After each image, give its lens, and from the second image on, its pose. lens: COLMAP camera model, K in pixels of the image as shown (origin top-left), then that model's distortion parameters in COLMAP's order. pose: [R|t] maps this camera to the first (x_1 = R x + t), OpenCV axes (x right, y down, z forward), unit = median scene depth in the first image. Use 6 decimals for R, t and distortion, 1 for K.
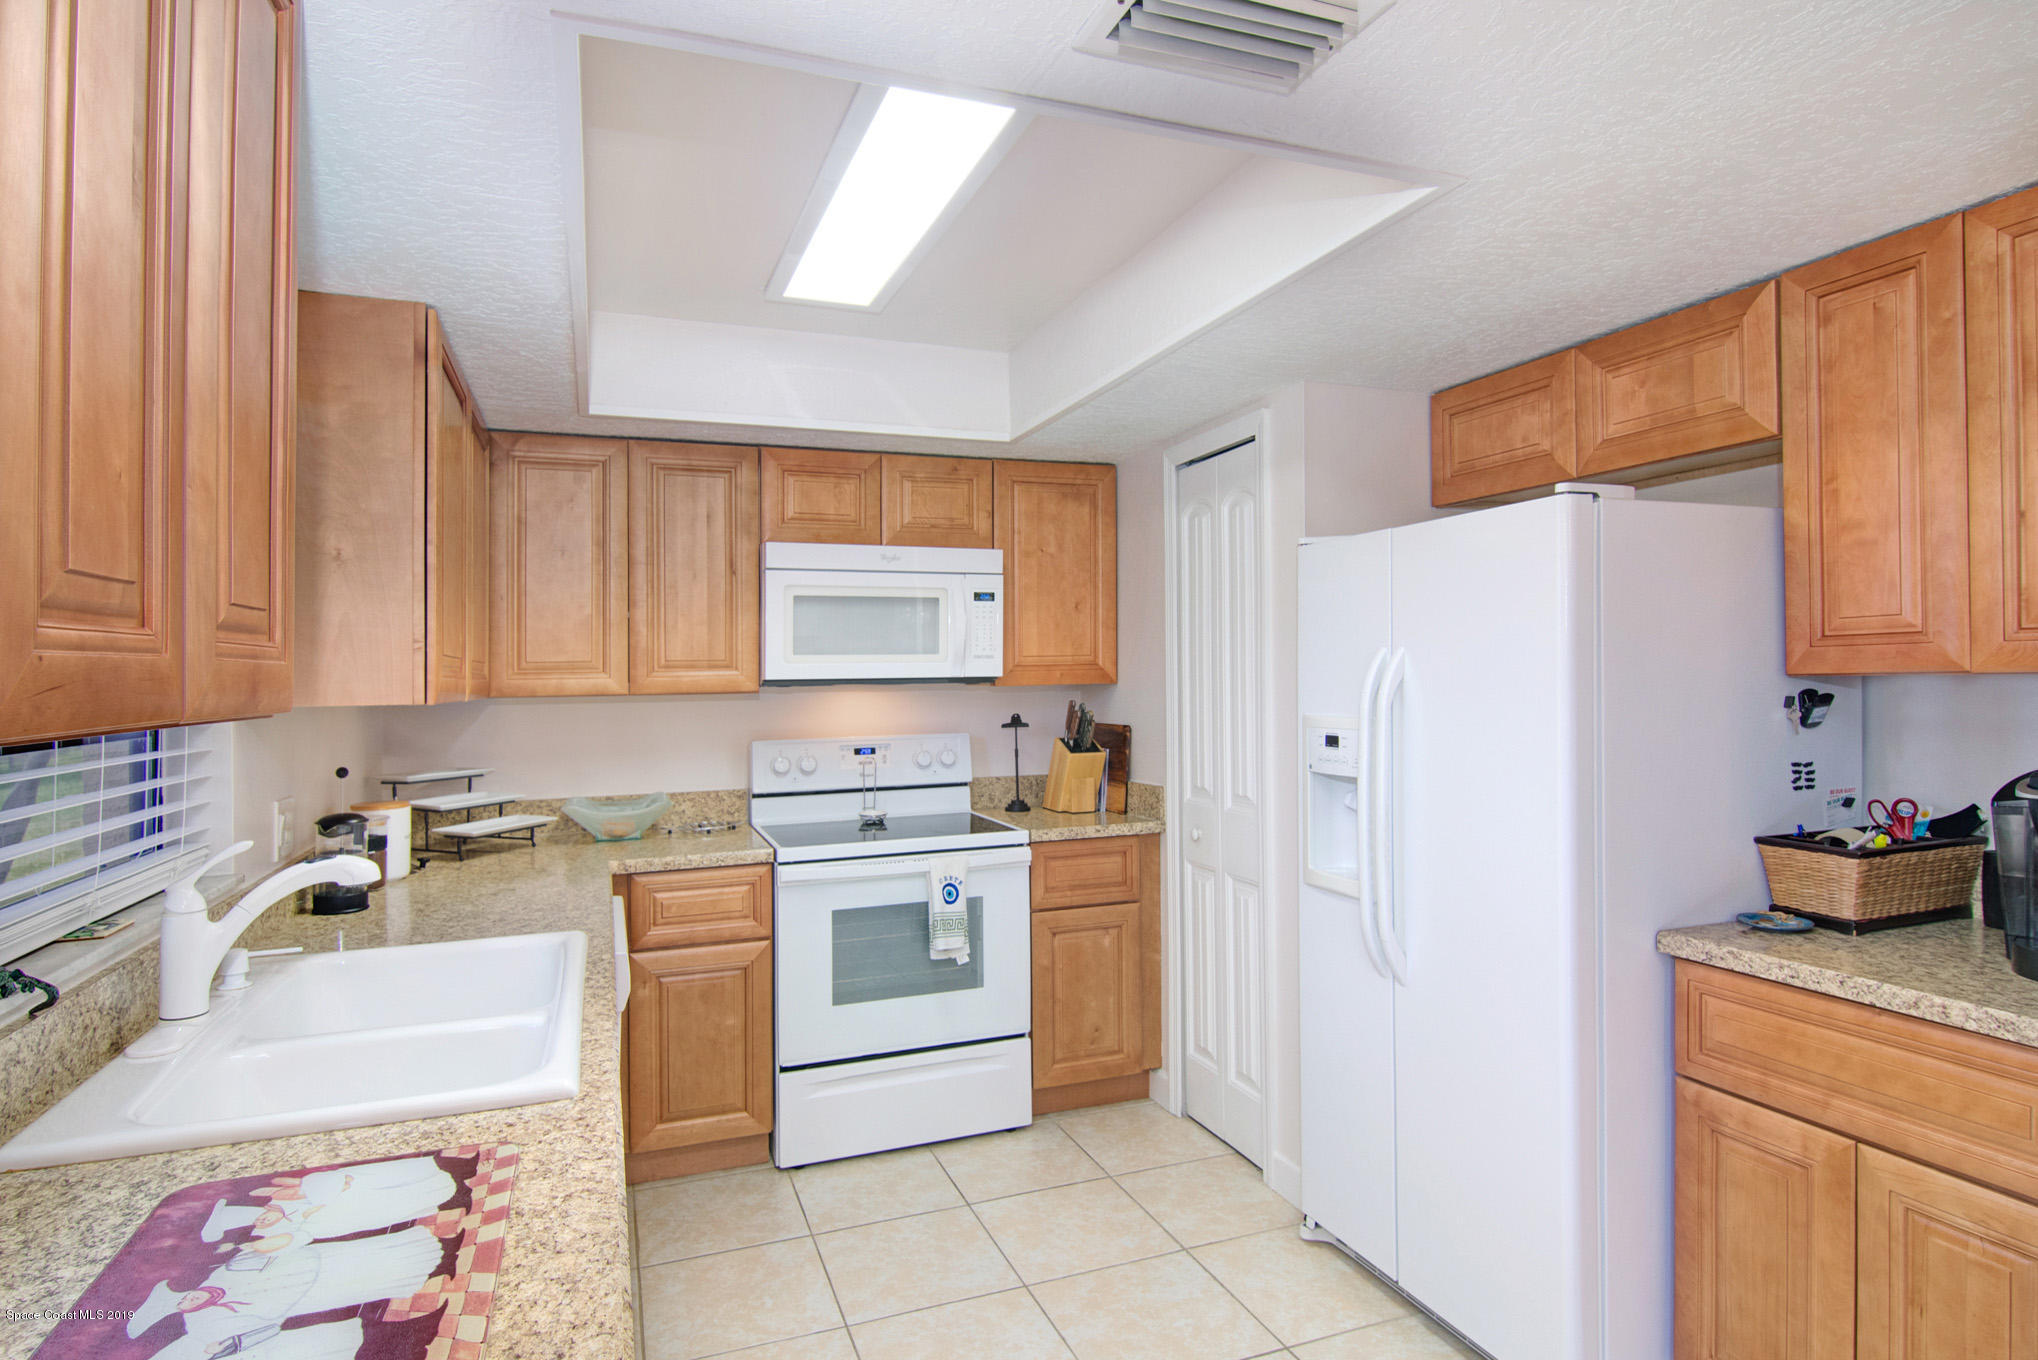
lens RADIAL K [[1113.5, 0, 1046.5], [0, 1113.5, 680.7], [0, 0, 1]] dist [-0.003561, -0.002043]
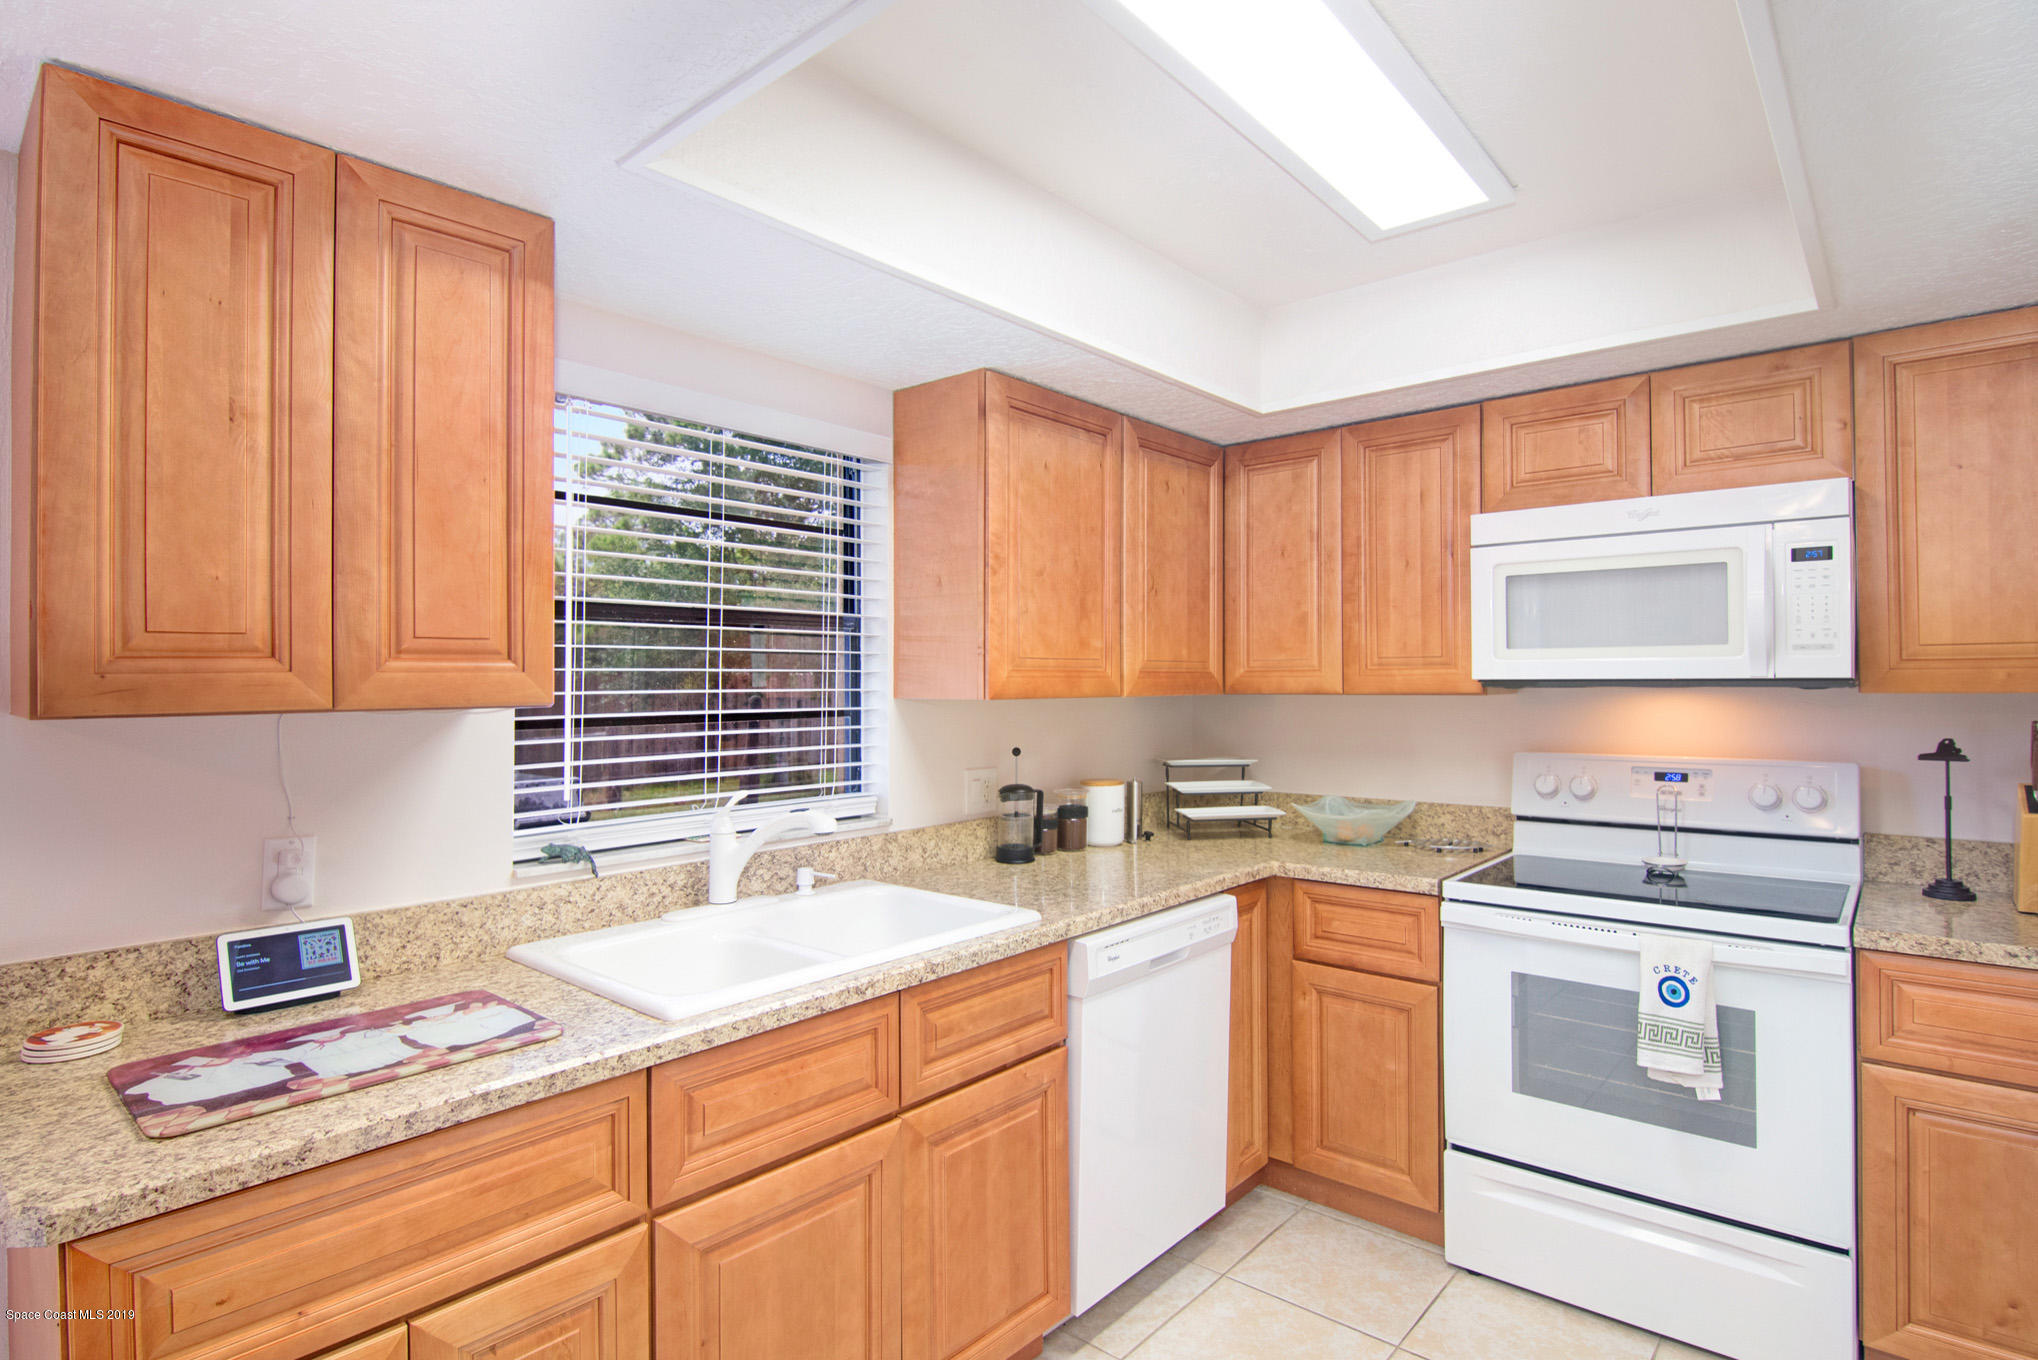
lens RADIAL K [[1077.5, 0, 983.5], [0, 1077.5, 676.4], [0, 0, 1]] dist [0.015384, -0.020311]
pose [[0.434982, 0.008073, -0.900403, 0.329053], [-0.002677, 0.999967, 0.007673, -0.008698], [0.900435, -0.000927, 0.434989, 0.320052]]
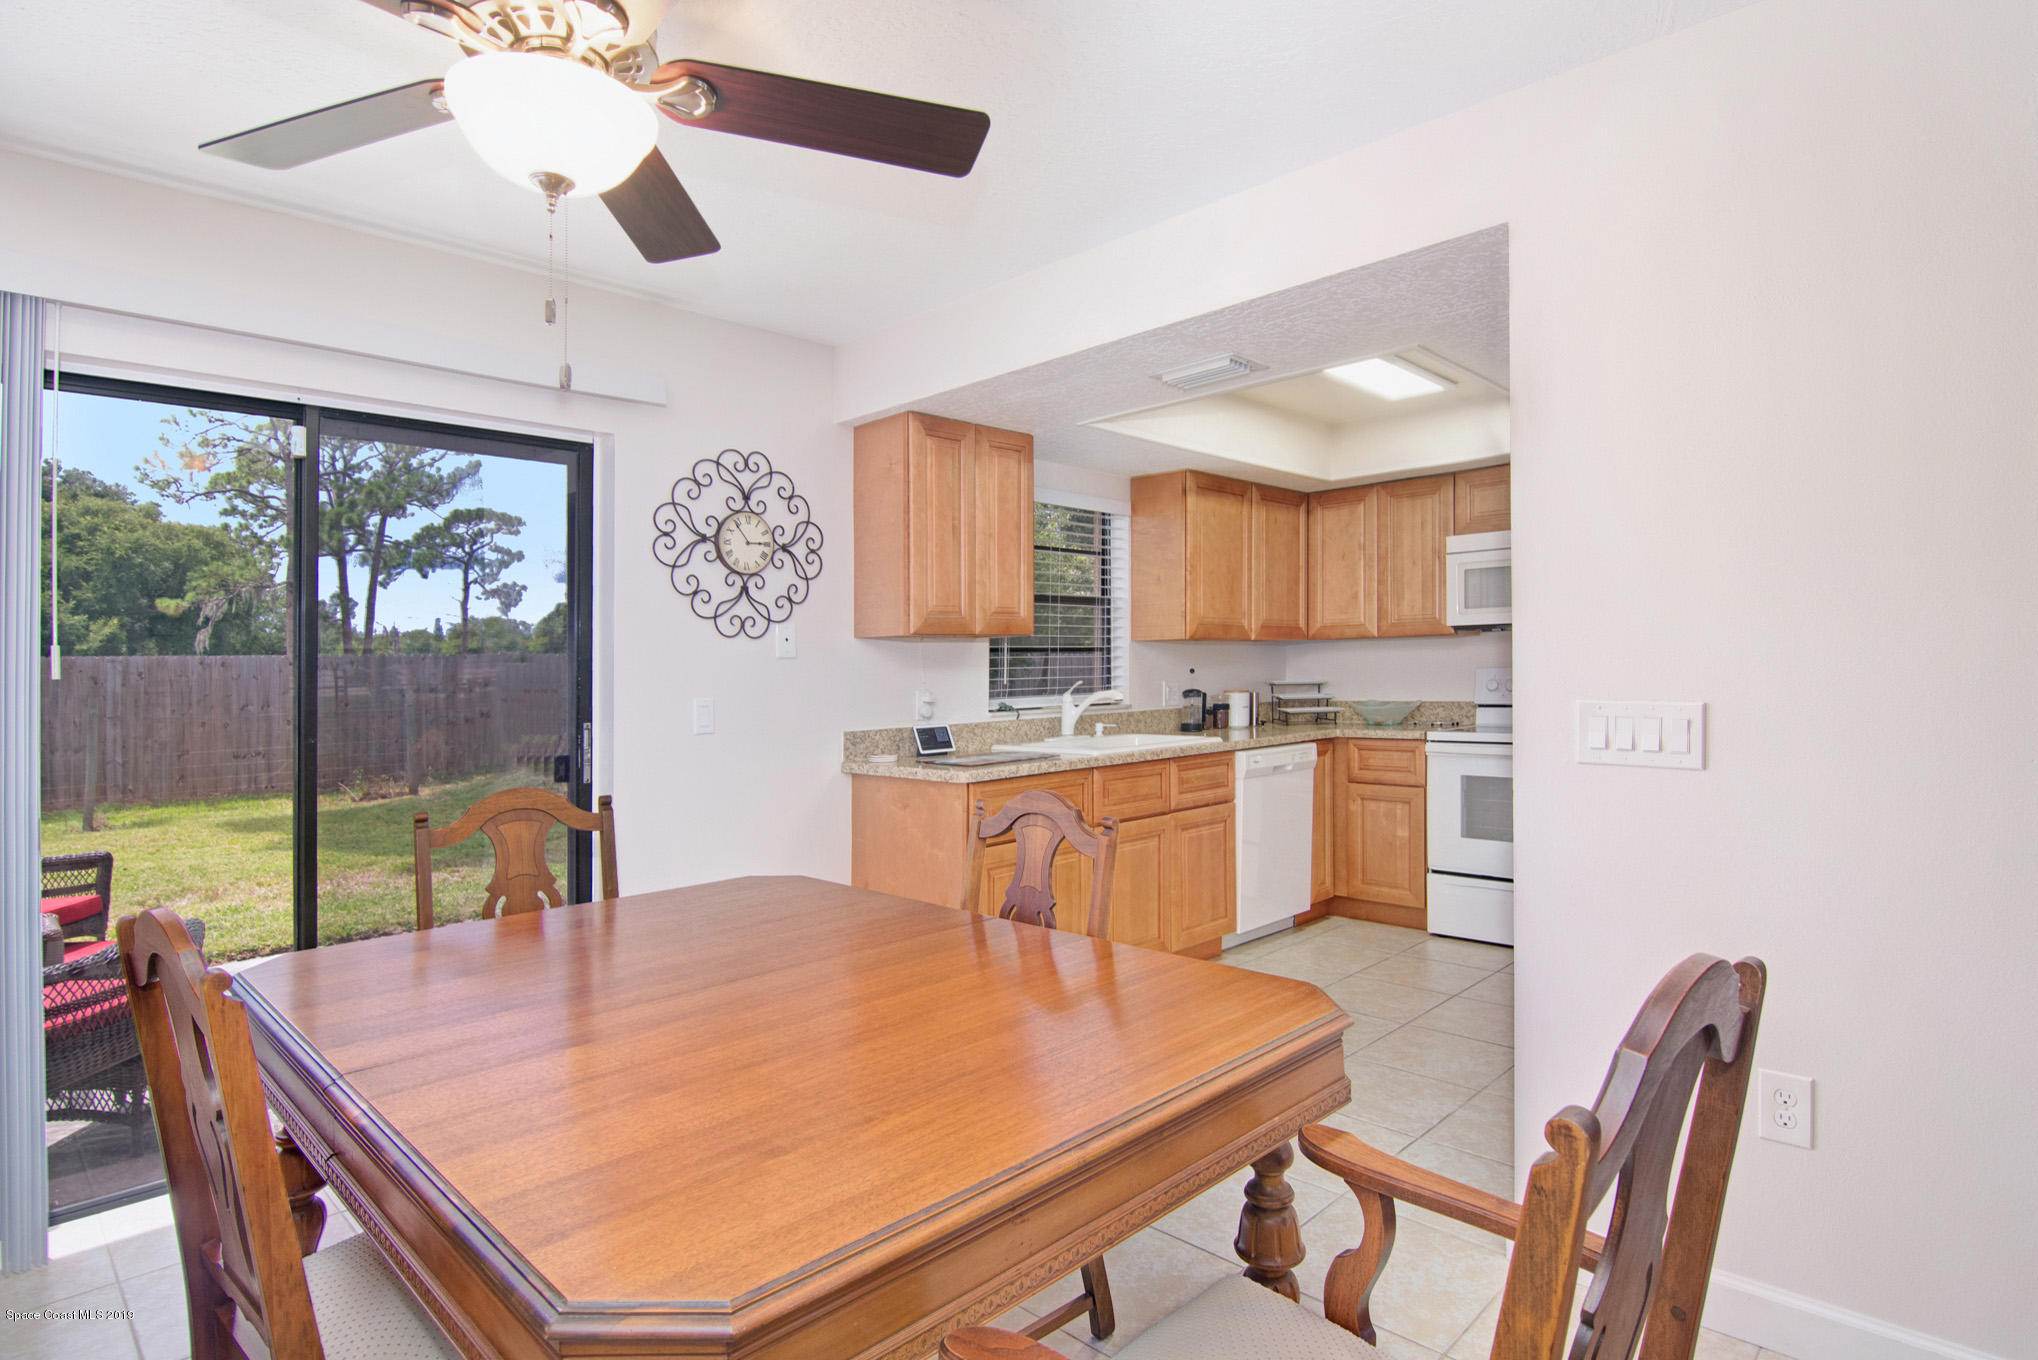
lens RADIAL K [[1086.6, 0, 968.3], [0, 1086.6, 699.2], [0, 0, 1]] dist [0.001585, -0.020791]
pose [[0.370071, 0.039082, -0.928181, 0.925287], [0.009246, 0.998910, 0.045746, 0.024904], [0.928957, -0.025511, 0.369307, -0.180413]]
